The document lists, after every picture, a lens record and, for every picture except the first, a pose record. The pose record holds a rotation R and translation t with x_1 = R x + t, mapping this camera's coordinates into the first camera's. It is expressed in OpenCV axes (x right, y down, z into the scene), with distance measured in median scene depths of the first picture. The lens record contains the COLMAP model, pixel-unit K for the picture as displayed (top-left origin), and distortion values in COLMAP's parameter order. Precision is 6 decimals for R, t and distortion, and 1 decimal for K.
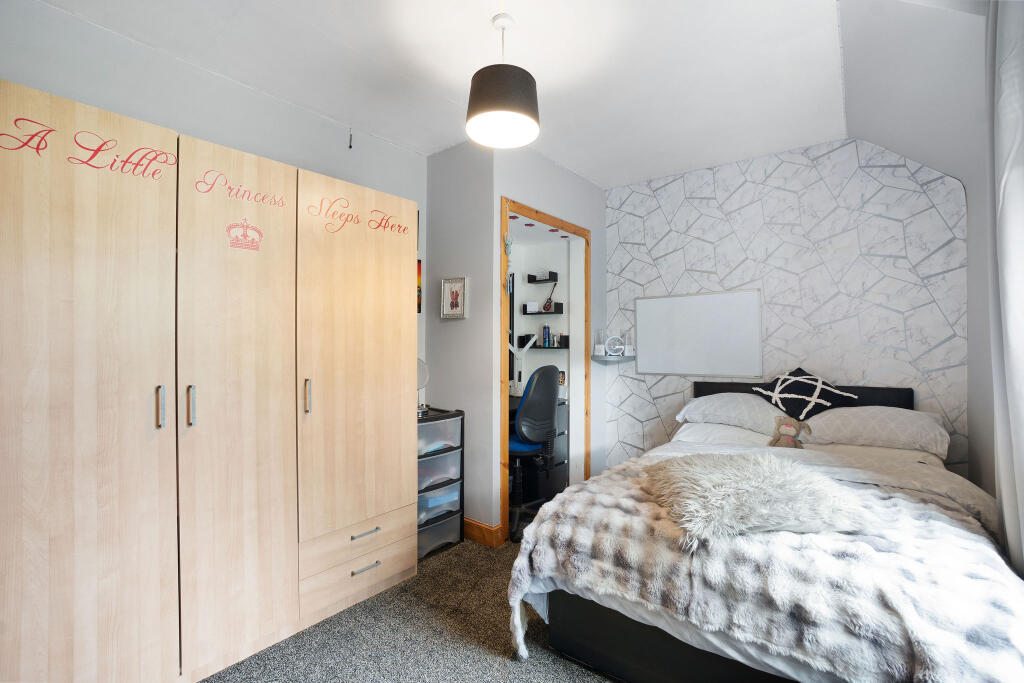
lens RADIAL K [[465.6, 0, 511.5], [0, 465.6, 331.4], [0, 0, 1]] dist [-0.016118, 0.001520]
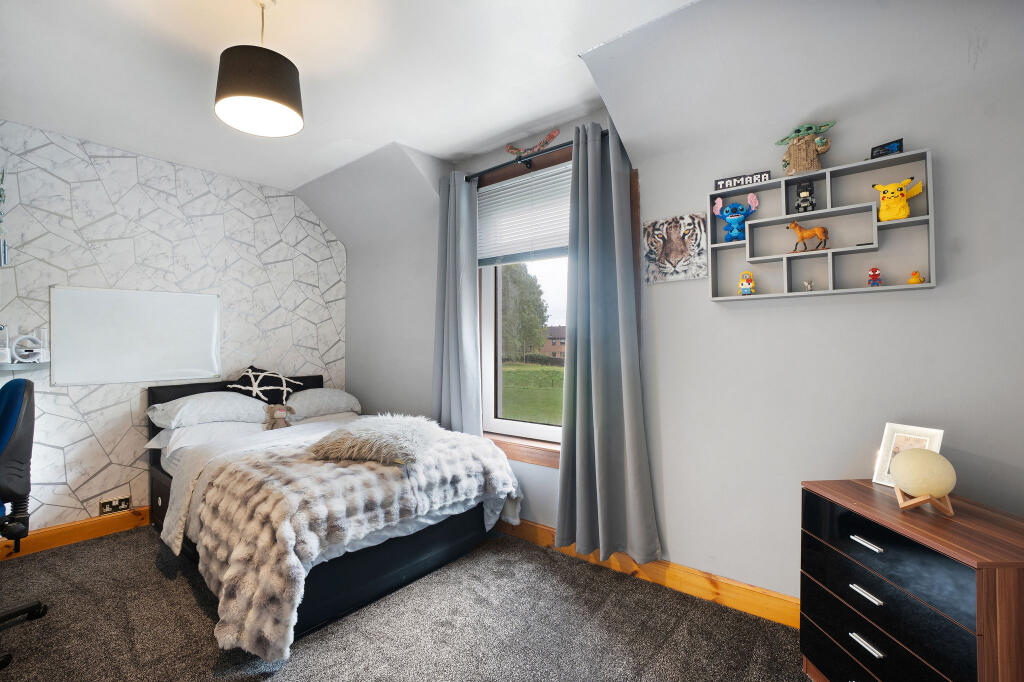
lens RADIAL K [[465.6, 0, 510.3], [0, 465.6, 345.0], [0, 0, 1]] dist [-0.016118, 0.001520]
pose [[0.032073, 0.003527, 0.999479, -0.633623], [-0.016075, 0.999866, -0.003013, 0.019986], [-0.999356, -0.015970, 0.032125, 0.333204]]
